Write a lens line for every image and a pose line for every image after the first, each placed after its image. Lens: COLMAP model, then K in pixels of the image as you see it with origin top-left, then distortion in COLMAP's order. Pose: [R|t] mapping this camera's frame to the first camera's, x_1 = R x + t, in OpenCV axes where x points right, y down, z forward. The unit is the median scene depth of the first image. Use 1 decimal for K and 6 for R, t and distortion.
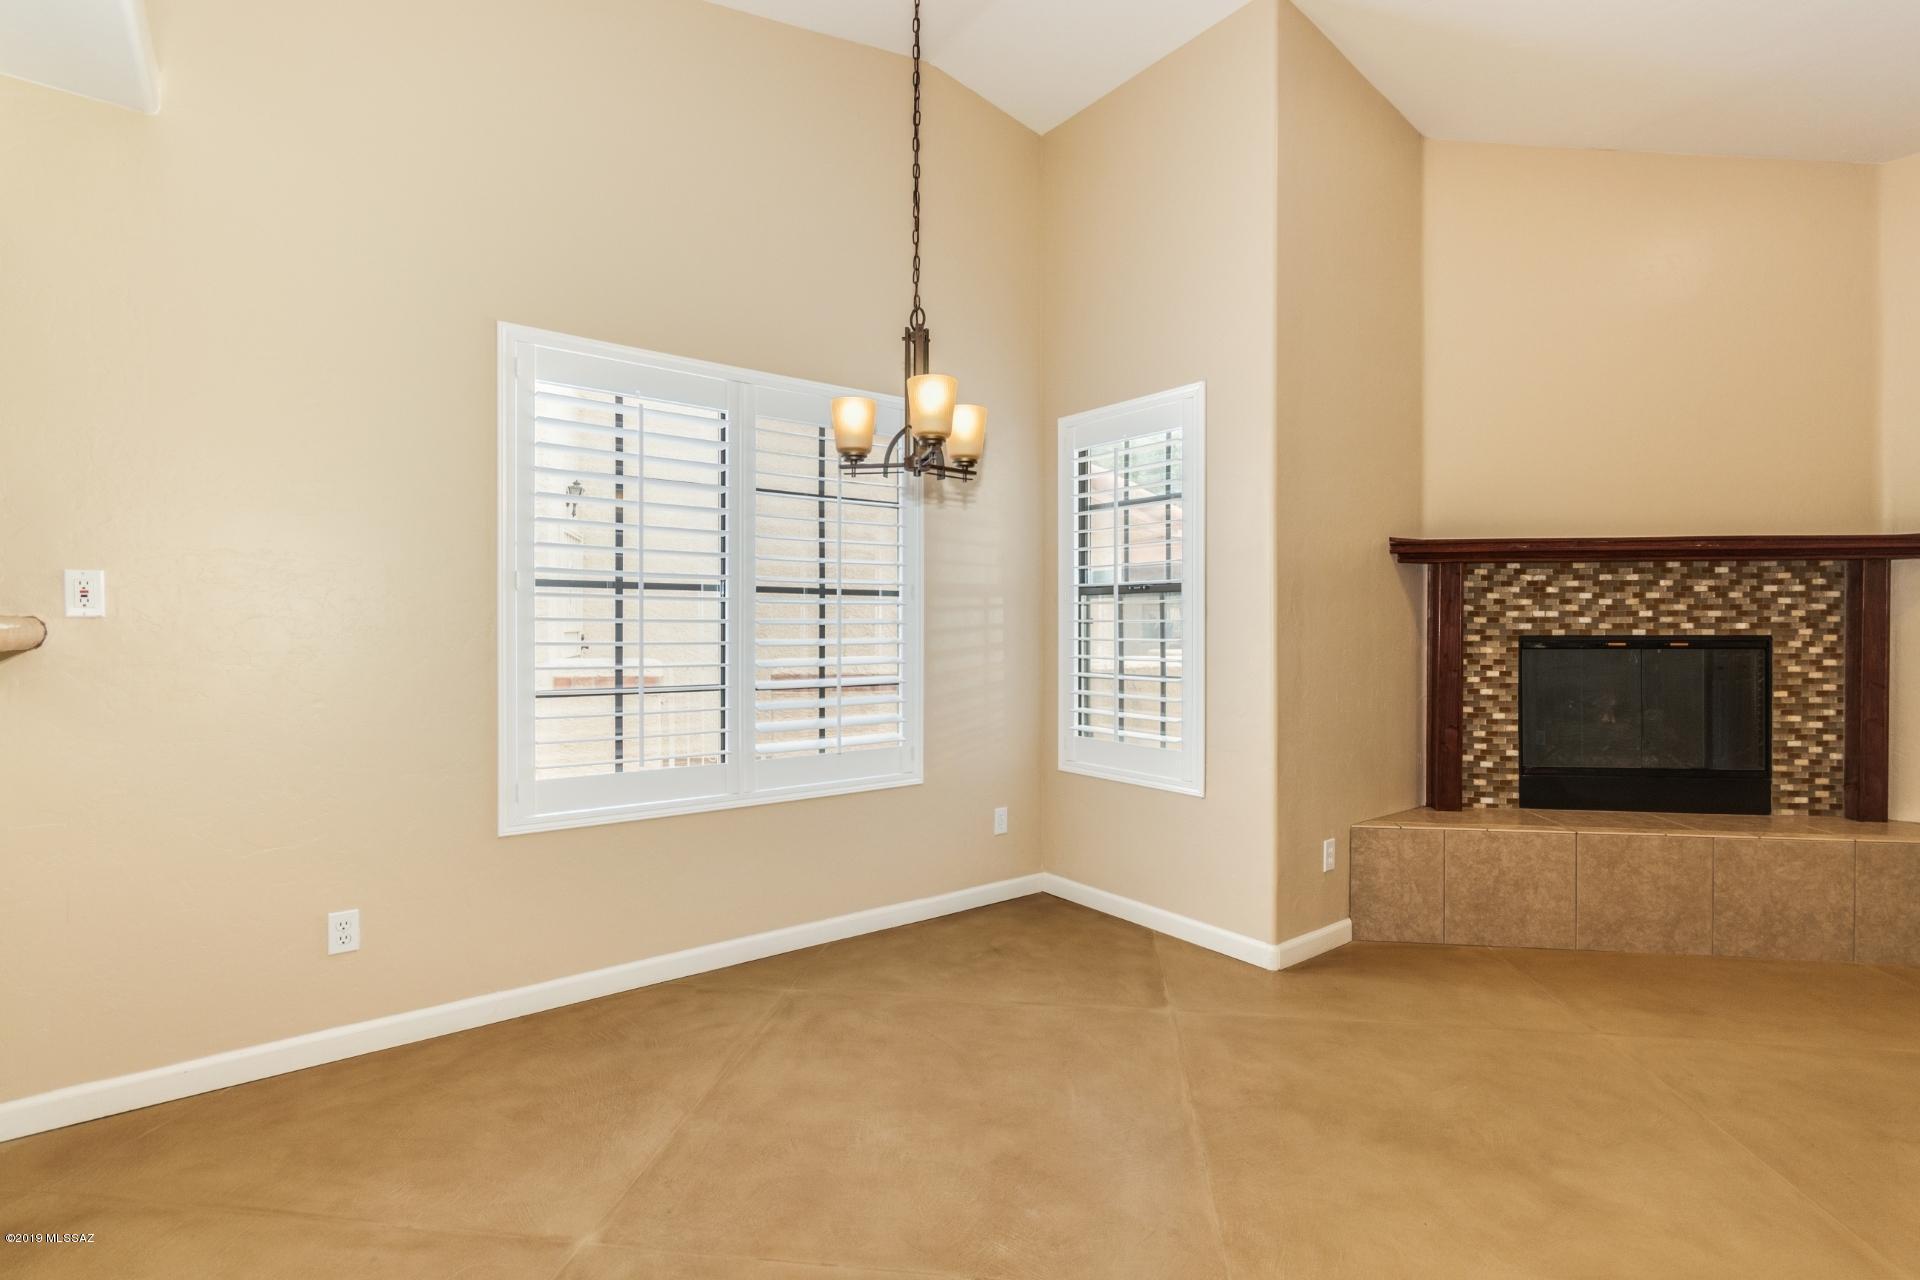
lens RADIAL K [[899.9, 0, 960.3], [0, 899.9, 637.6], [0, 0, 1]] dist [0.002763, 0.000275]
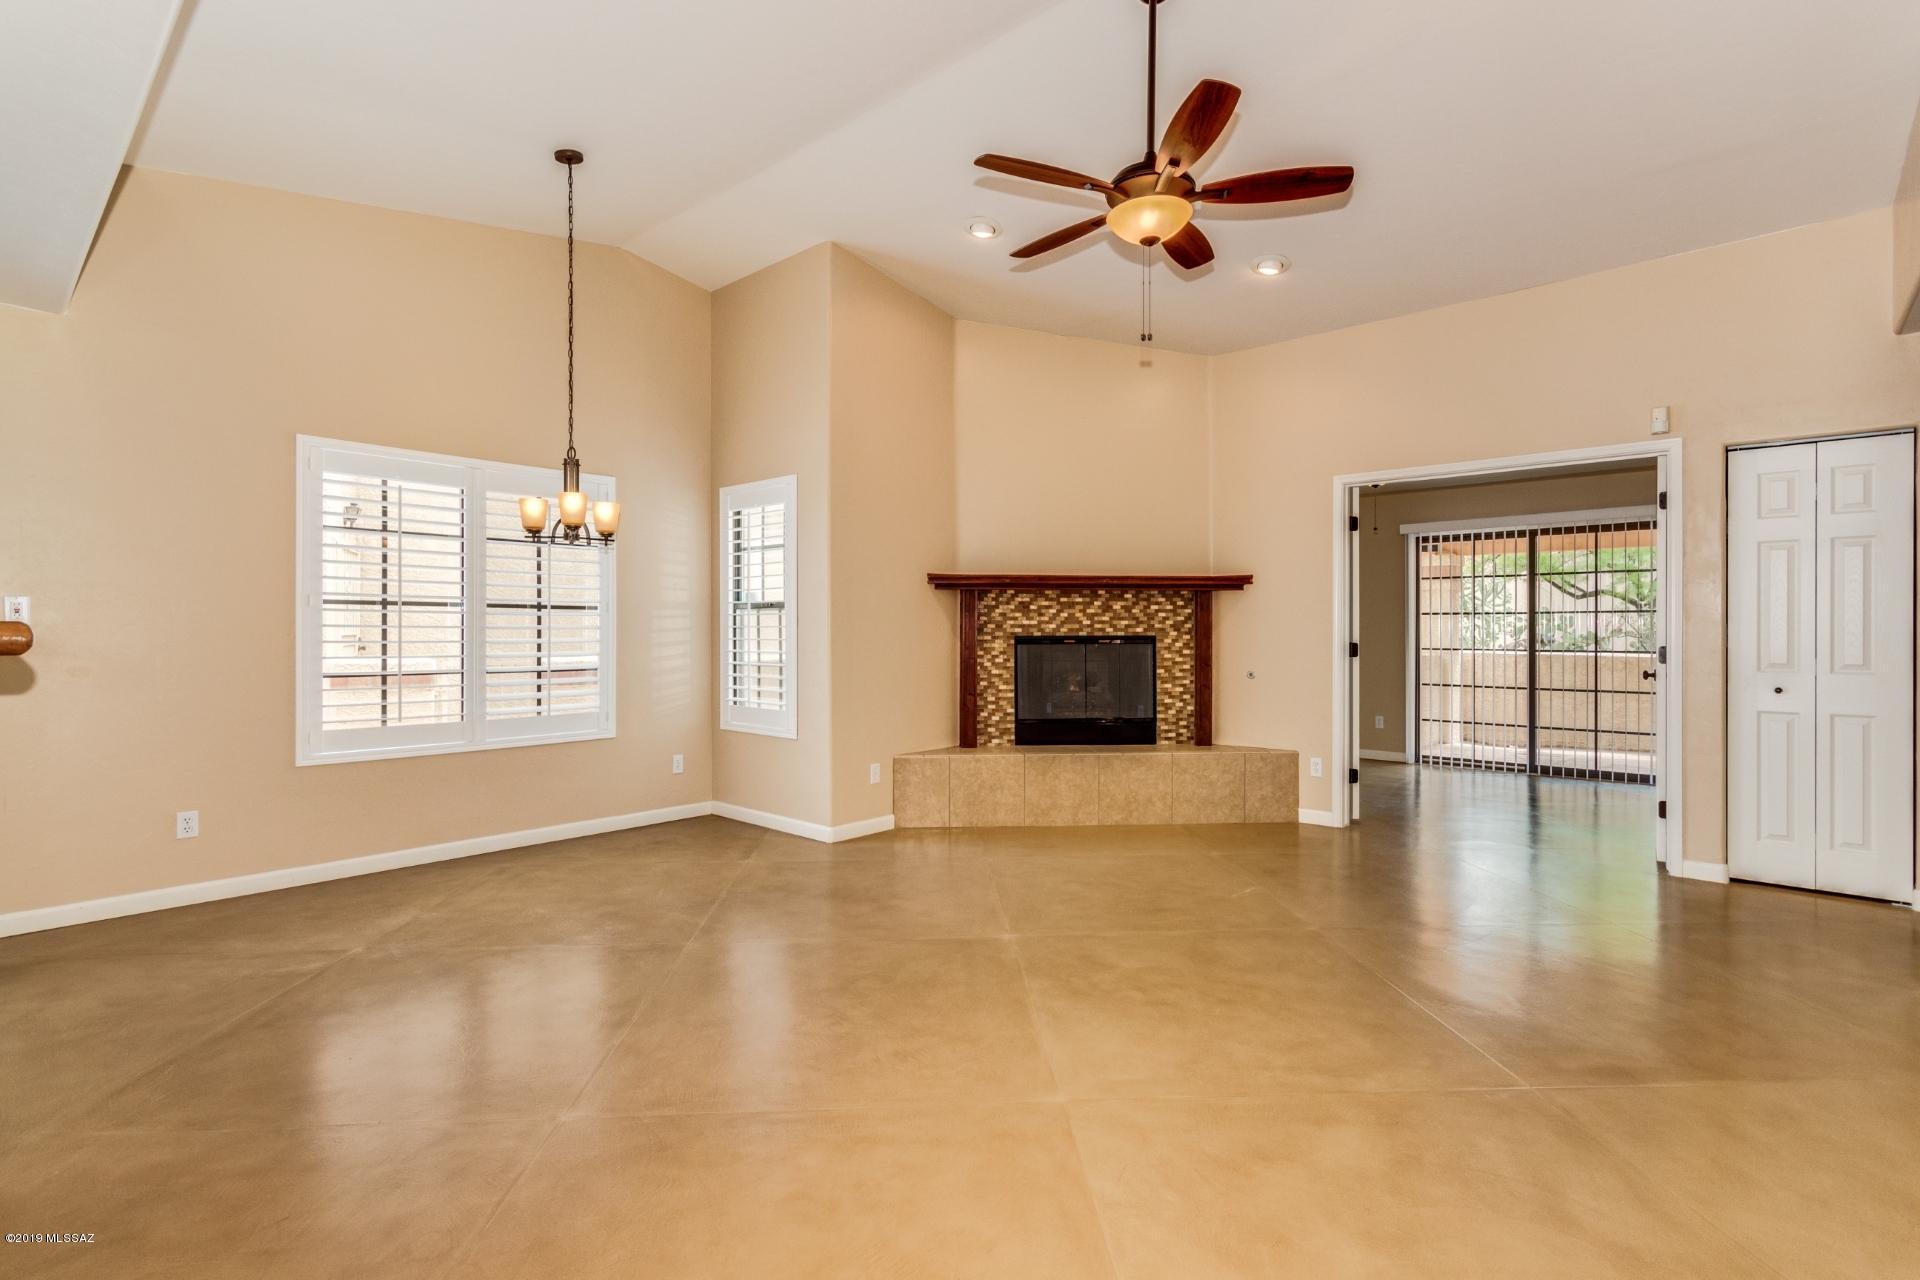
lens RADIAL K [[899.9, 0, 961.5], [0, 899.9, 631.1], [0, 0, 1]] dist [0.002763, 0.000275]
pose [[0.981887, -0.000641, 0.189468, 0.238026], [0.002970, 0.999923, -0.012008, 0.008011], [-0.189446, 0.012353, 0.981813, -0.556998]]
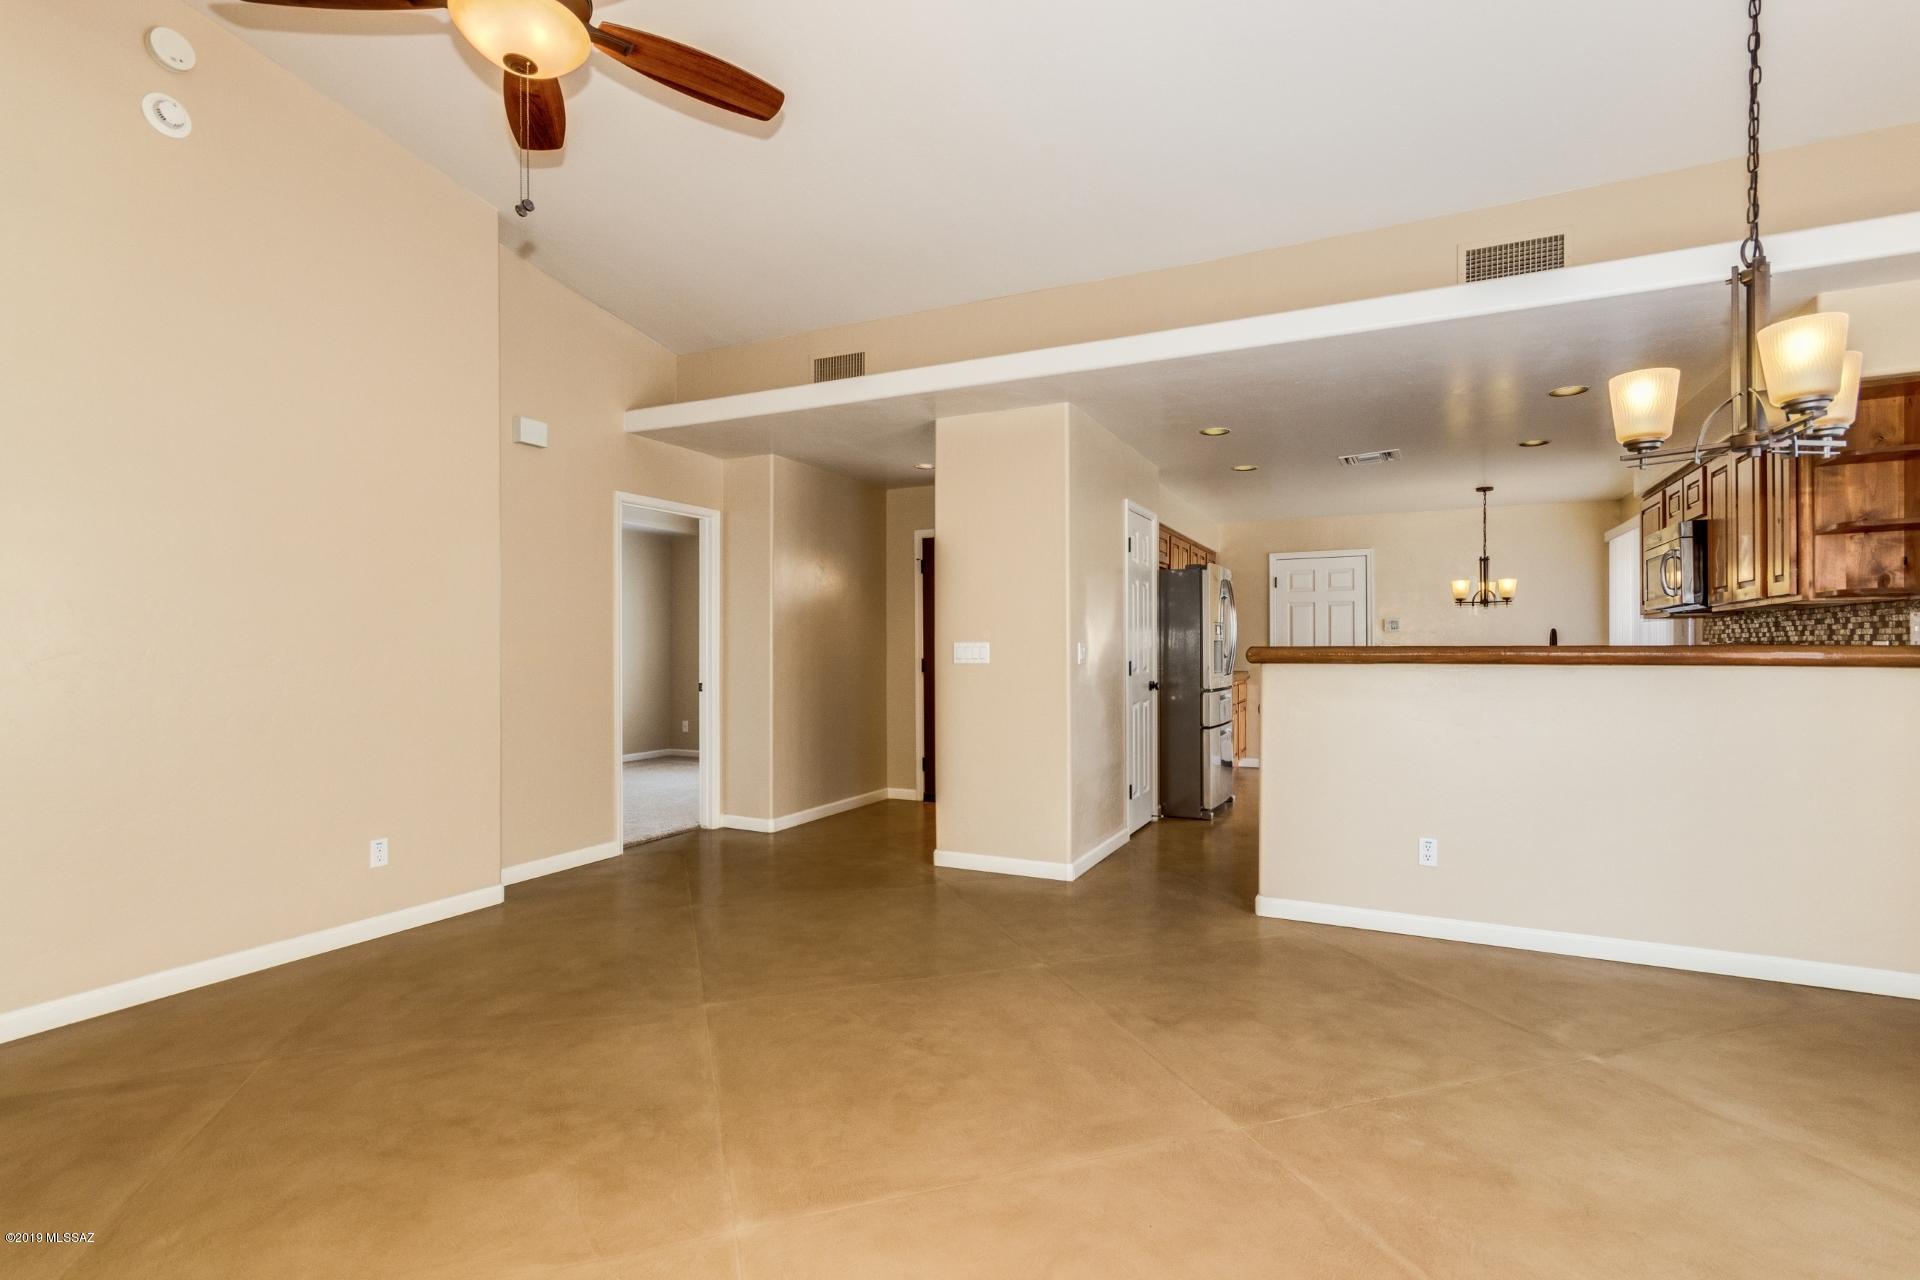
lens RADIAL K [[908.5, 0, 964.4], [0, 908.5, 634.7], [0, 0, 1]] dist [0.001154, 0.001160]
pose [[-0.895023, -0.009744, -0.445913, 0.592655], [-0.007382, 0.999948, -0.007033, -0.010148], [0.445958, -0.003004, -0.895049, 0.925071]]
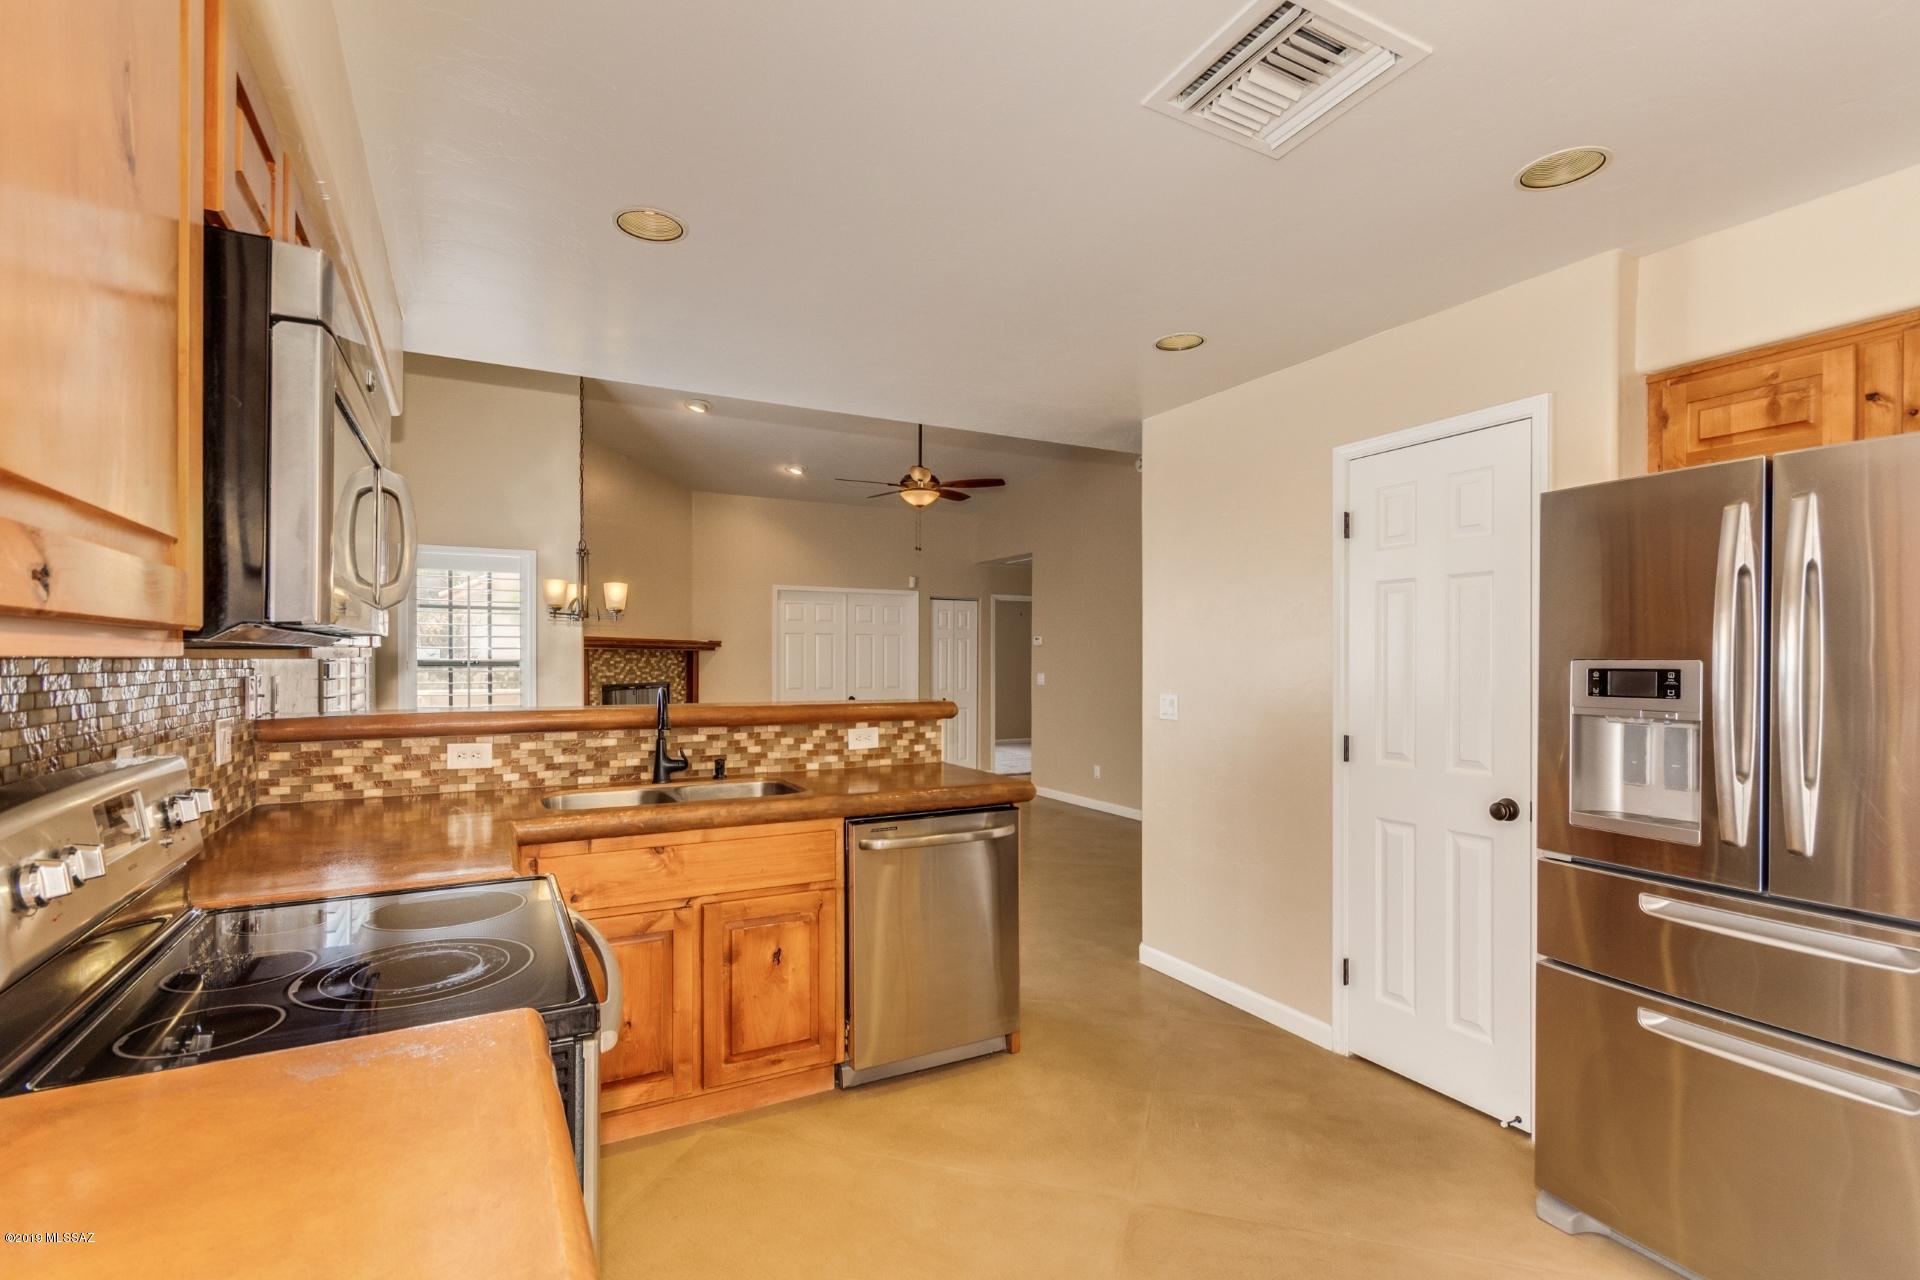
lens RADIAL K [[899.9, 0, 963.4], [0, 899.9, 659.7], [0, 0, 1]] dist [0.002763, 0.000275]
pose [[0.167567, -0.002211, 0.985858, -1.288404], [0.007711, 0.999970, 0.000932, -0.056274], [-0.985831, 0.007446, 0.167579, -0.147531]]
